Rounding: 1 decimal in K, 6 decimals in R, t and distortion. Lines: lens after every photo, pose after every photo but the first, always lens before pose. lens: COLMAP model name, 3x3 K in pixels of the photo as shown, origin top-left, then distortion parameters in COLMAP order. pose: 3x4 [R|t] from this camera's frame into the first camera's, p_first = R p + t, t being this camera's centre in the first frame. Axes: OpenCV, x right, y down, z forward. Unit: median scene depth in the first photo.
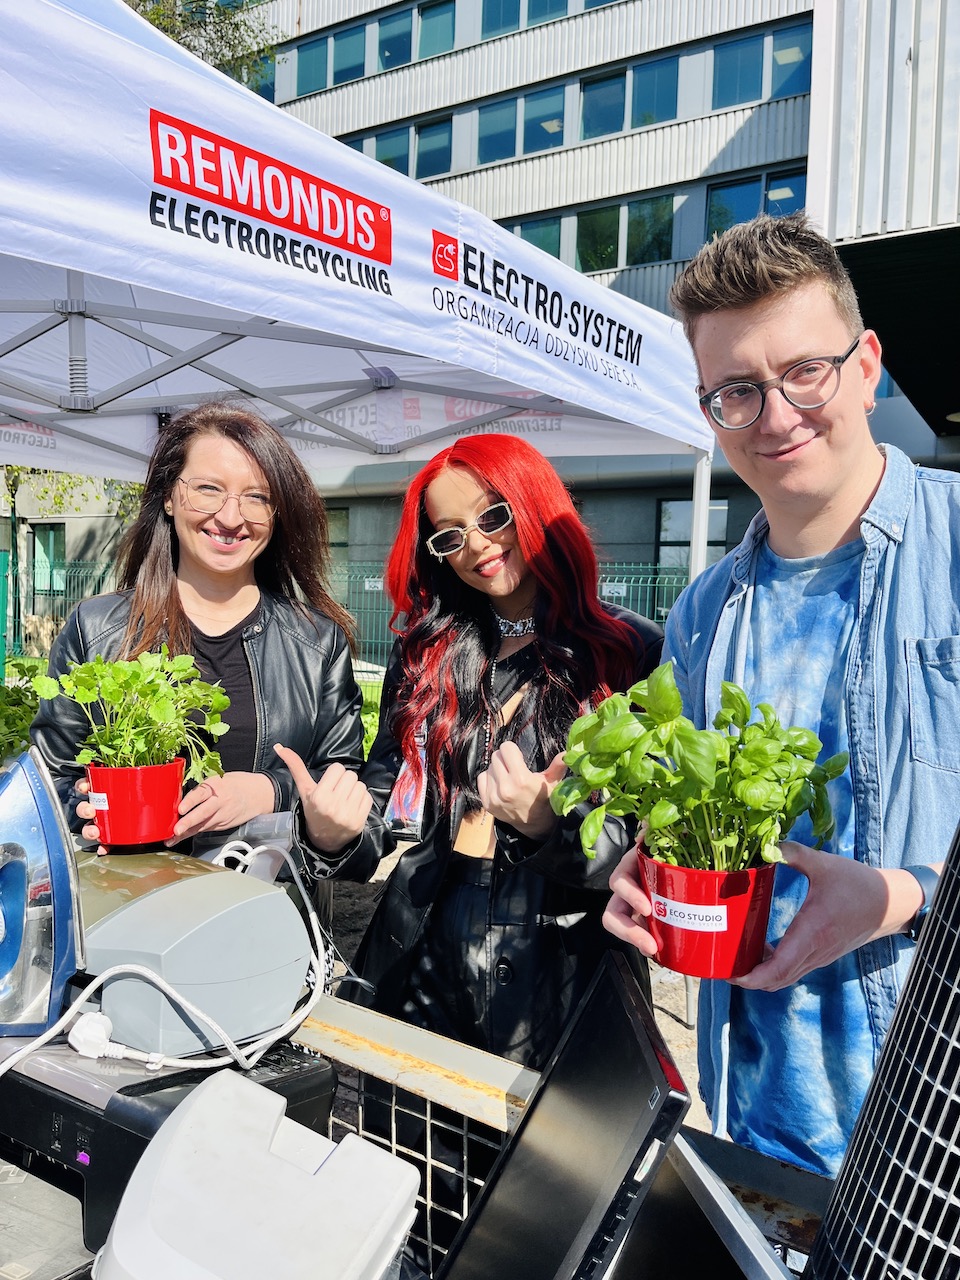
lens RADIAL K [[979.6, 0, 481.0], [0, 979.6, 638.5], [0, 0, 1]] dist [-0.006697, -0.002994]
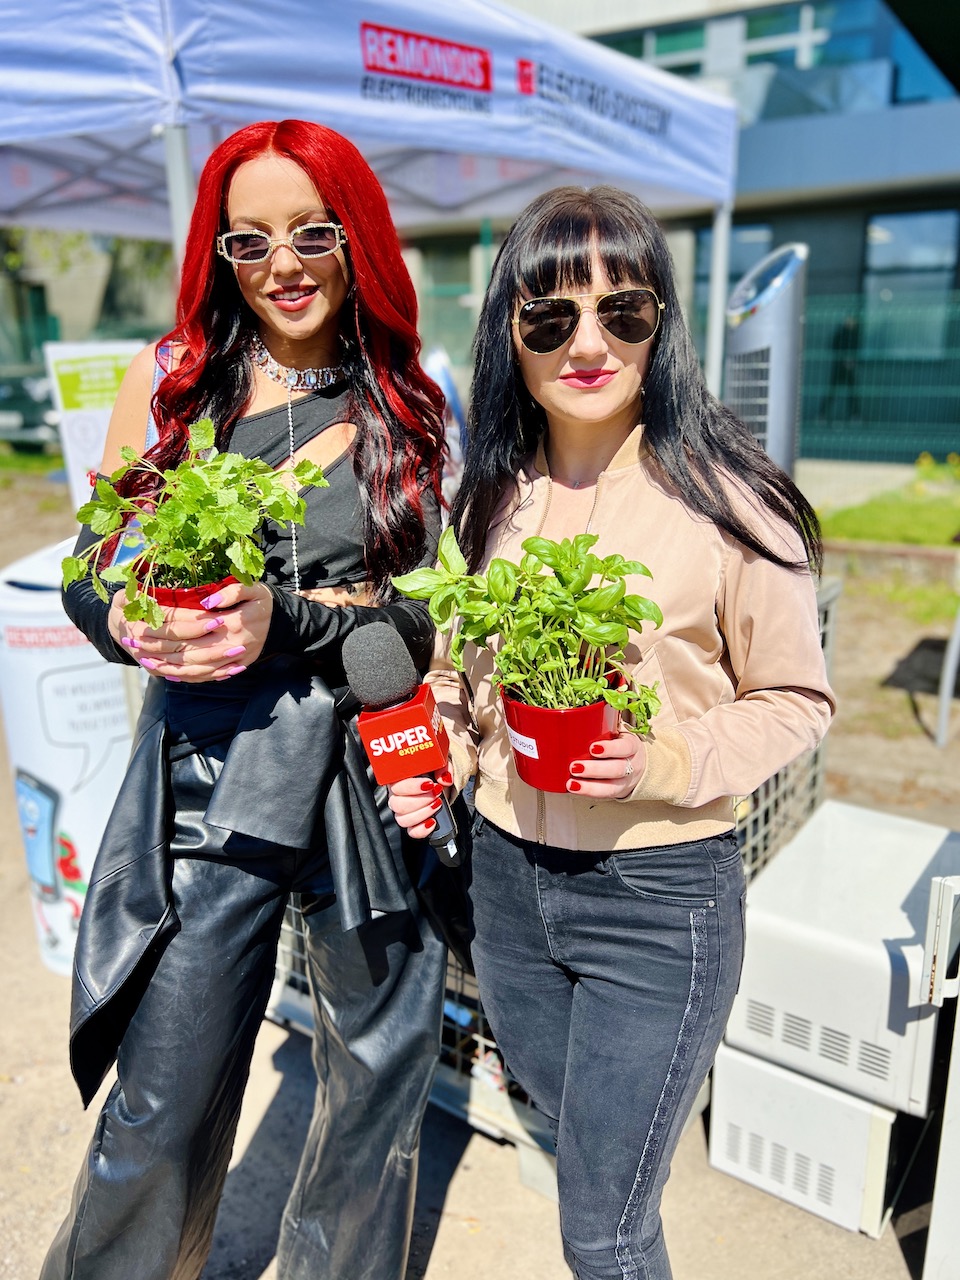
lens RADIAL K [[953.5, 0, 478.5], [0, 953.5, 640.8], [0, 0, 1]] dist [0.003630, 0.002320]
pose [[0.998555, -0.034856, -0.040898, -0.089487], [0.044140, 0.966103, 0.254356, 0.046148], [0.030646, -0.255794, 0.966246, -0.626775]]
